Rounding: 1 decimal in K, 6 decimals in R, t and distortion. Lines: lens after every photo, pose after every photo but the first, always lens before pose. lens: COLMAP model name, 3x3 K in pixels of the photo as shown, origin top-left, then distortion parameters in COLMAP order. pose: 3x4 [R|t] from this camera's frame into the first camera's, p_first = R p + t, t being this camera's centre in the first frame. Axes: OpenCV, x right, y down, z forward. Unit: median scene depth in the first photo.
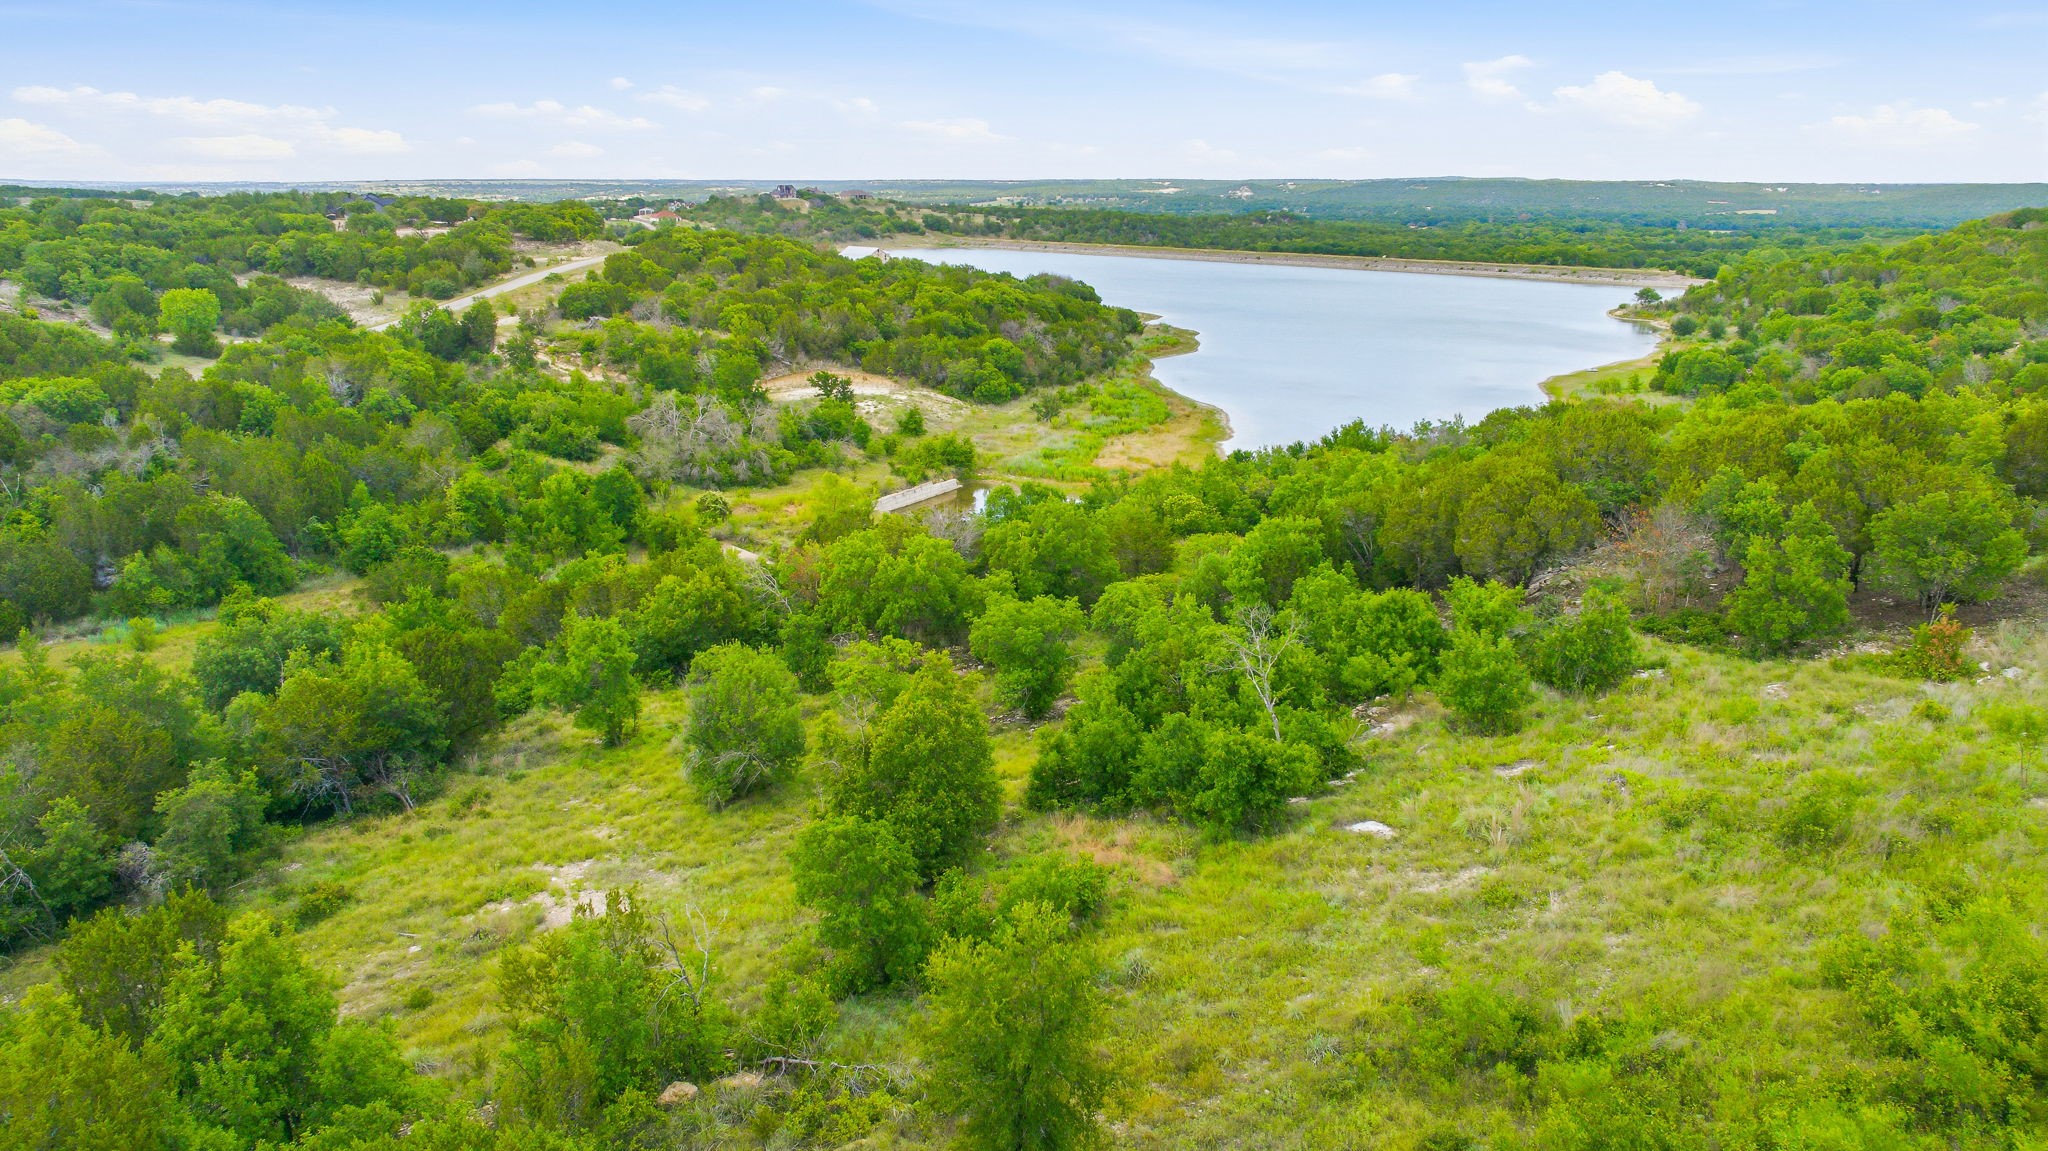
lens RADIAL K [[1435.0, 0, 1024.0], [0, 1435.0, 575.5], [0, 0, 1]] dist [-0.017641, -0.003398]
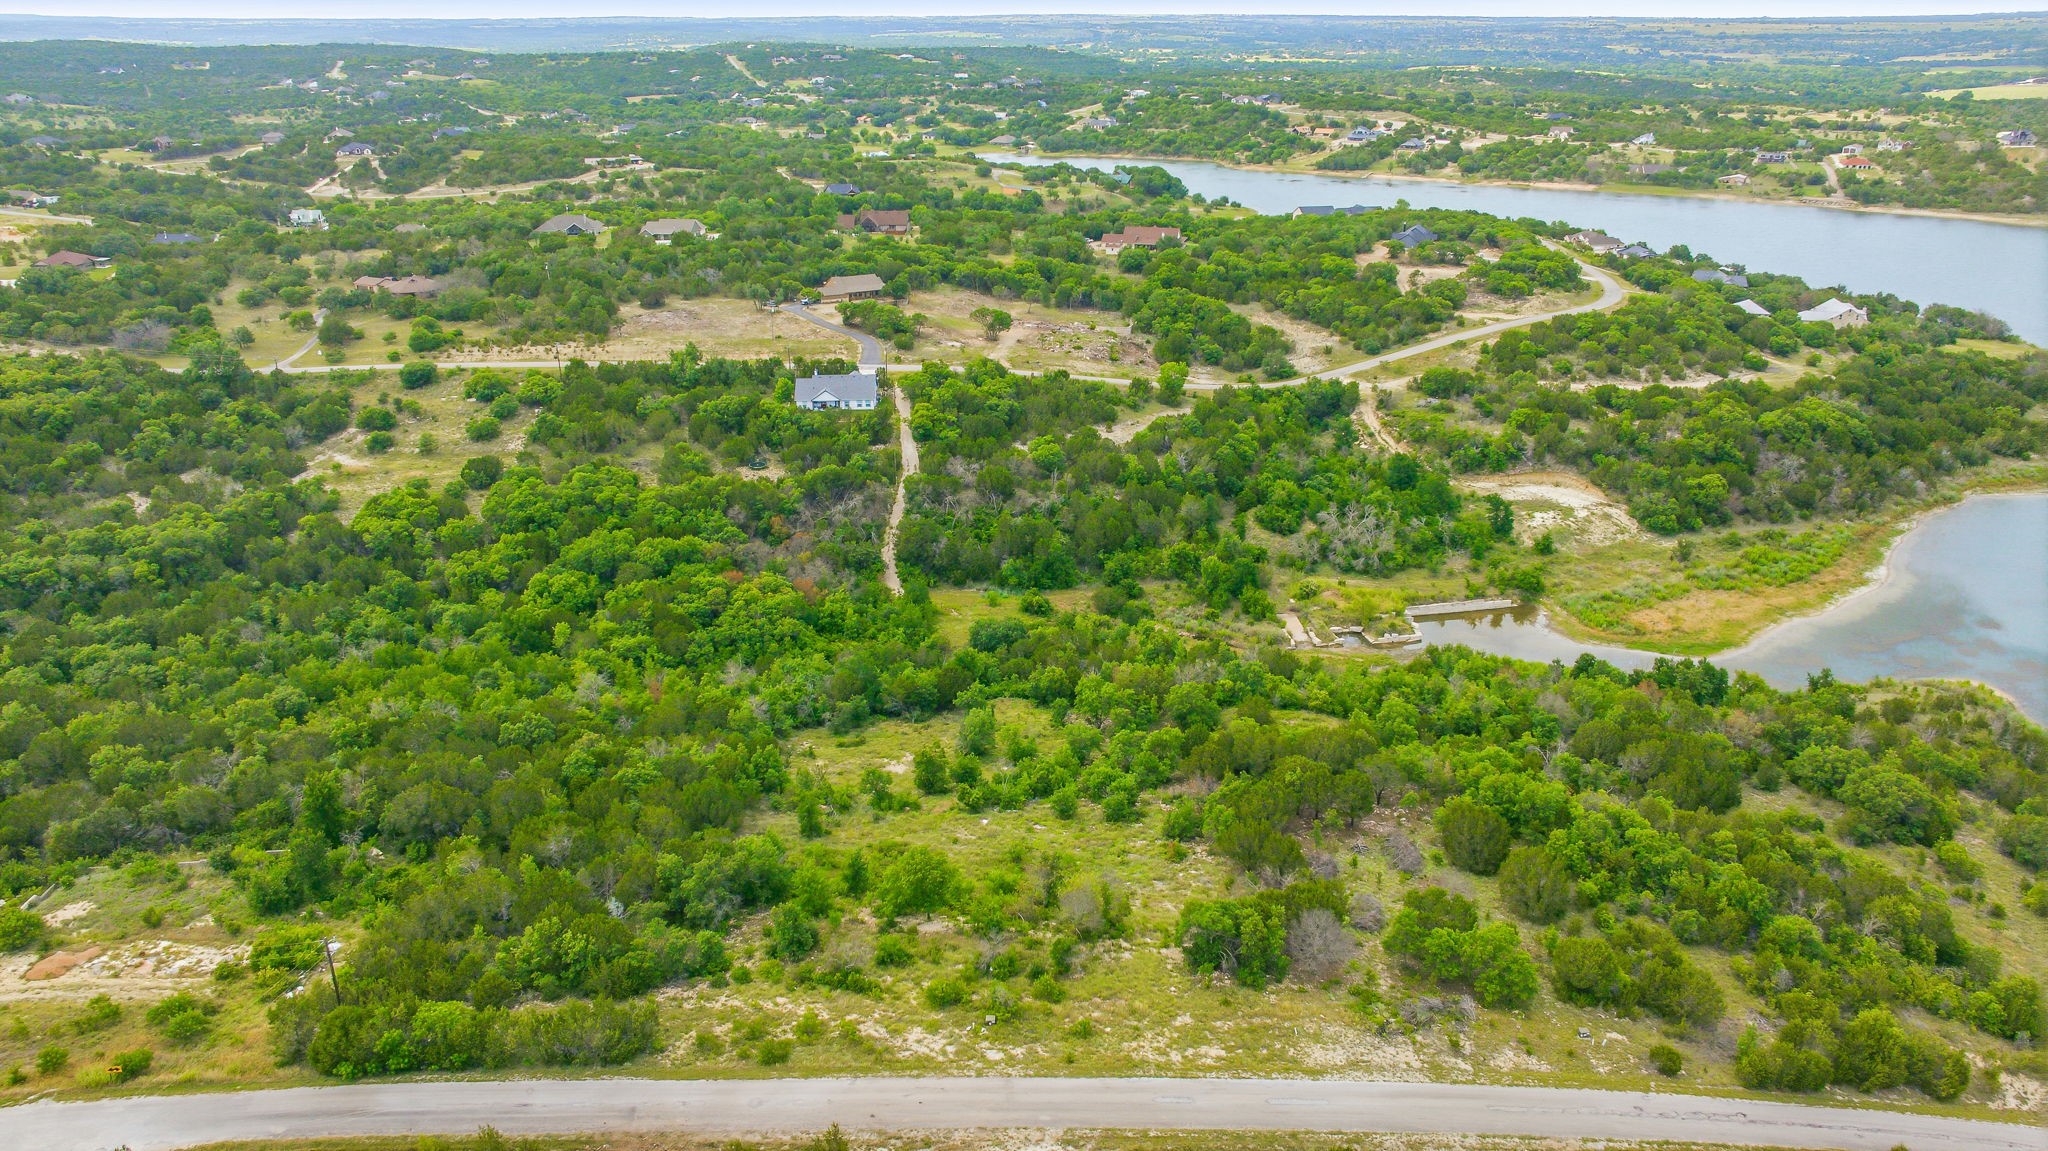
lens RADIAL K [[1435.0, 0, 1024.0], [0, 1435.0, 575.5], [0, 0, 1]] dist [-0.017641, -0.003398]
pose [[0.655833, 0.282758, -0.699951, 0.480504], [-0.200409, 0.959146, 0.199688, -0.213465], [0.727818, 0.009314, 0.685707, -0.270365]]
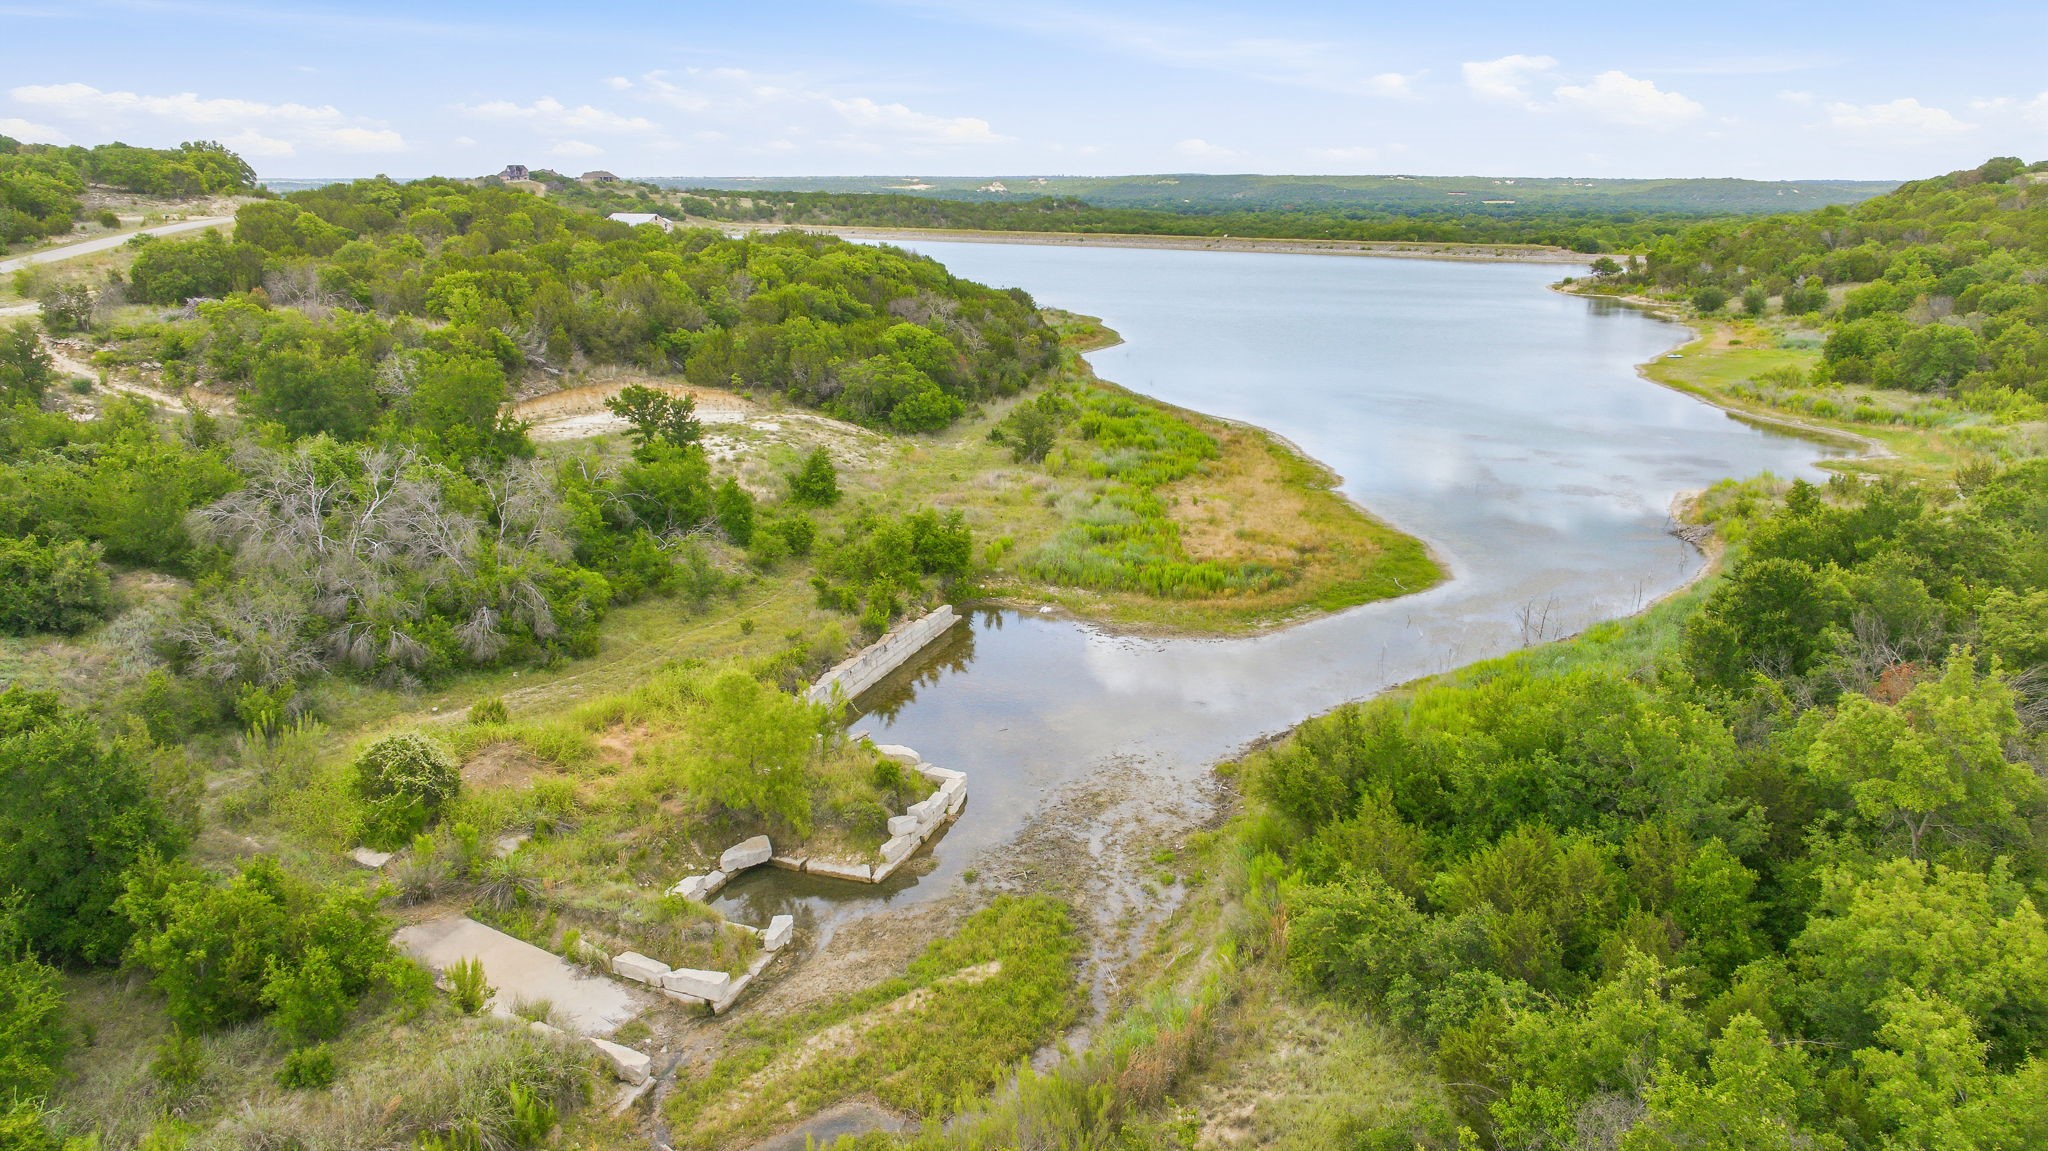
lens RADIAL K [[1440.9, 0, 1024.0], [0, 1440.9, 575.5], [0, 0, 1]] dist [-0.036470, 0.035204]
pose [[0.985069, -0.046384, 0.165791, -0.076718], [0.046475, 0.998914, 0.003331, -0.058233], [-0.165766, 0.004424, 0.986155, 0.392565]]
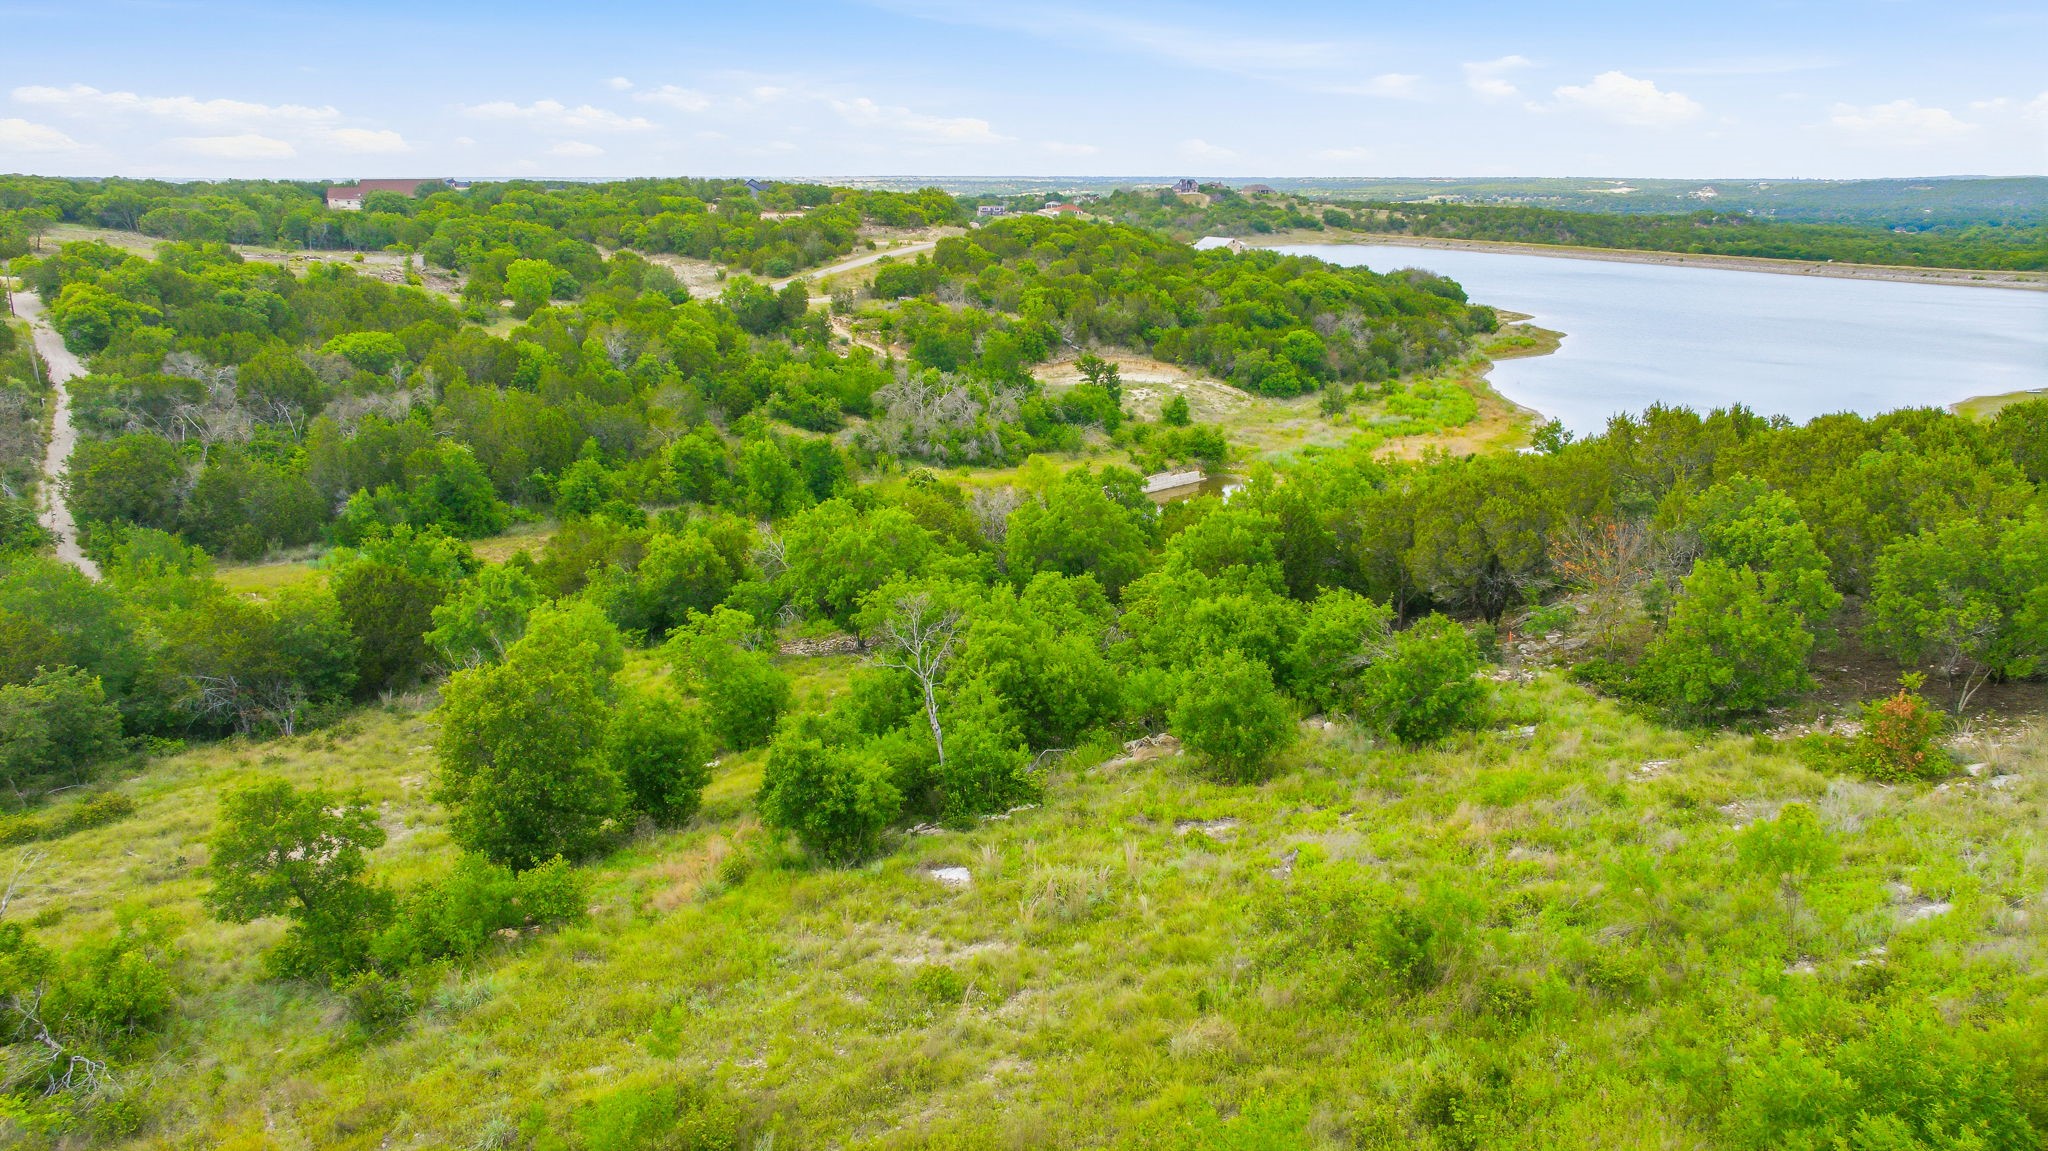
lens RADIAL K [[1435.0, 0, 1024.0], [0, 1435.0, 575.5], [0, 0, 1]] dist [-0.017641, -0.003398]
pose [[0.958117, 0.076435, -0.275987, 0.081798], [-0.076143, 0.997027, 0.011791, -0.000573], [0.276068, 0.009717, 0.961089, 0.040412]]
